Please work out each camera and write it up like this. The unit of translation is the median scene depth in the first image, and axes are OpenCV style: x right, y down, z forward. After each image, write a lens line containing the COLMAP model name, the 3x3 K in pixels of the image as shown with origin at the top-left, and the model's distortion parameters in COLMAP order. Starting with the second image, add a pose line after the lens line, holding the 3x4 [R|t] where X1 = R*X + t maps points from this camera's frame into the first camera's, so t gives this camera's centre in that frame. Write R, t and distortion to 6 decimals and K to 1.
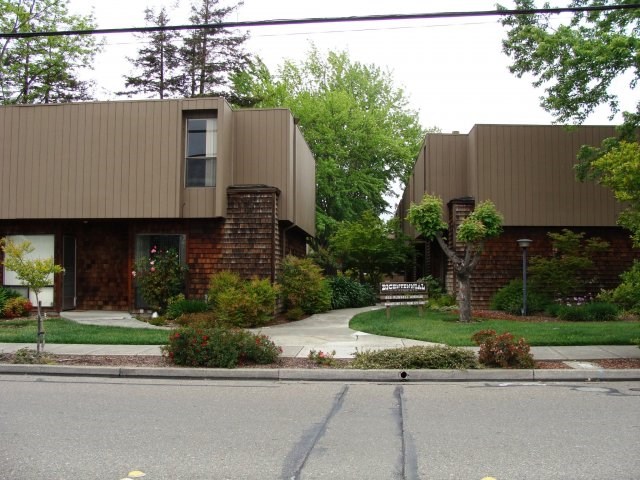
lens RADIAL K [[706.6, 0, 320.0], [0, 706.6, 240.0], [0, 0, 1]] dist [-0.193489, 0.193284]
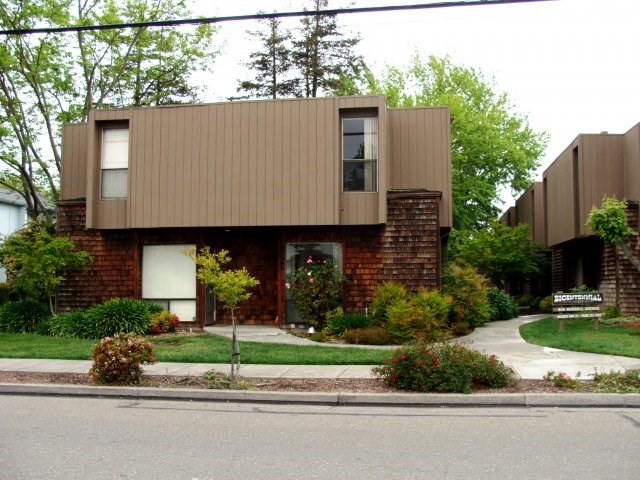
lens RADIAL K [[706.6, 0, 320.0], [0, 706.6, 240.0], [0, 0, 1]] dist [-0.193489, 0.193284]
pose [[0.996123, -0.007733, -0.087633, -0.138447], [0.006460, 0.999870, -0.014793, 0.001747], [0.087736, 0.014170, 0.996043, 0.068135]]
